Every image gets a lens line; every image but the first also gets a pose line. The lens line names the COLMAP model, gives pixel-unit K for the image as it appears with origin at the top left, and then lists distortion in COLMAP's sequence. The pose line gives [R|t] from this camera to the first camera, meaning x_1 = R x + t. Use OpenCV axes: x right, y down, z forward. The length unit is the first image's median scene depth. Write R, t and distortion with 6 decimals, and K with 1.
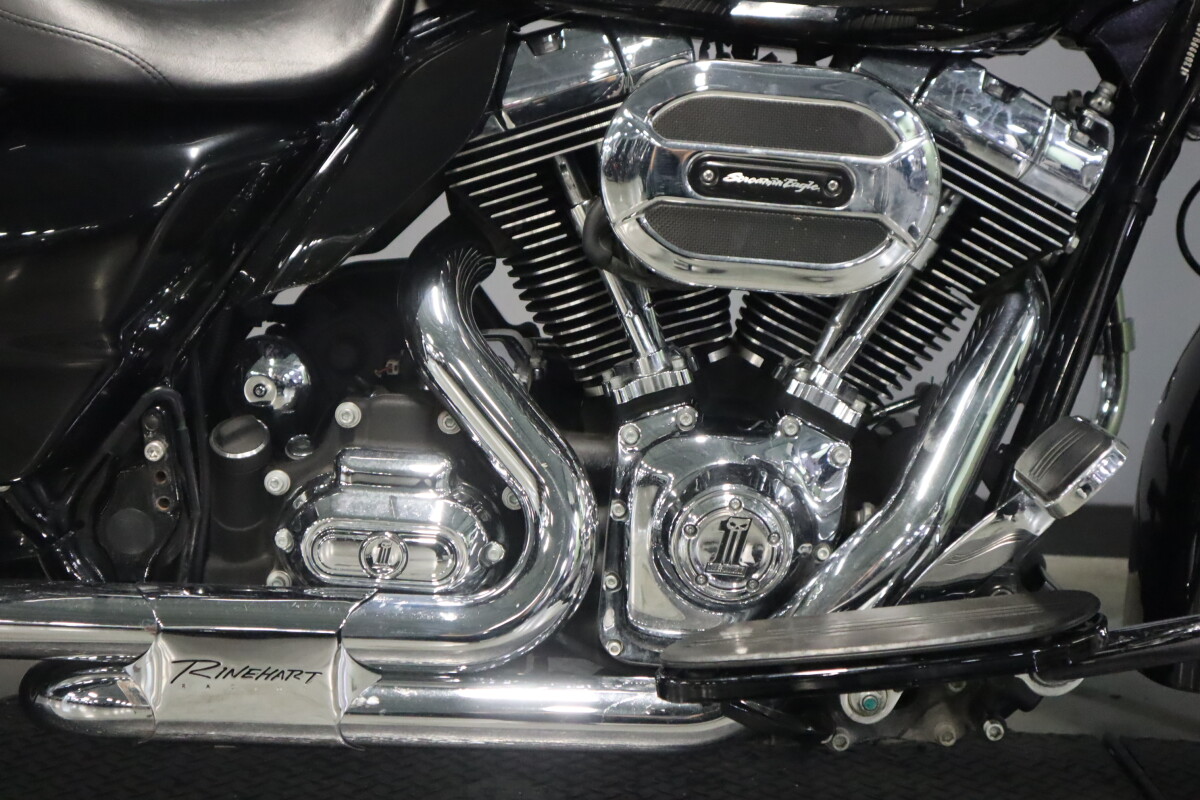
lens RADIAL K [[1861.7, 0, 600.0], [0, 1861.7, 400.0], [0, 0, 1]] dist [-0.040770, -0.054937]
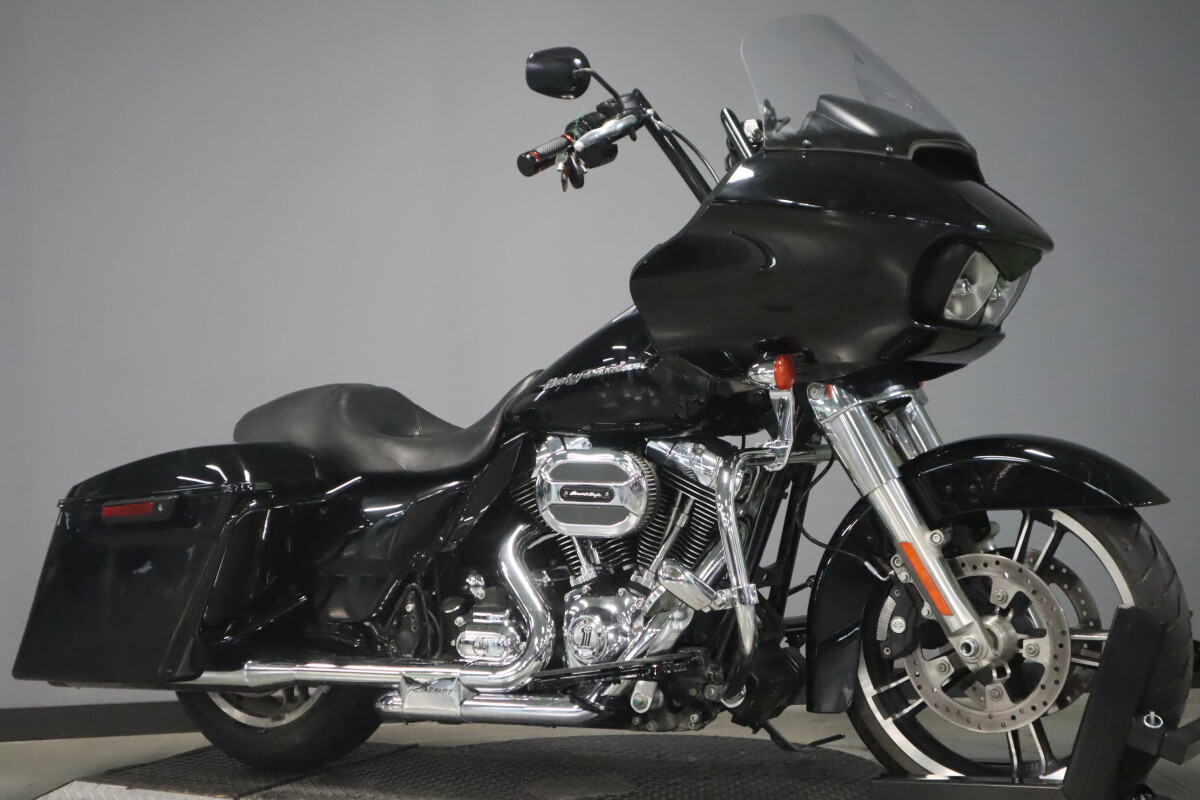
lens RADIAL K [[1861.7, 0, 600.0], [0, 1861.7, 400.0], [0, 0, 1]] dist [-0.040770, -0.054937]
pose [[0.862596, -0.078003, -0.499844, 1.396250], [-0.011076, 0.984893, -0.172811, 0.199129], [0.505773, 0.154603, 0.848700, -1.198365]]
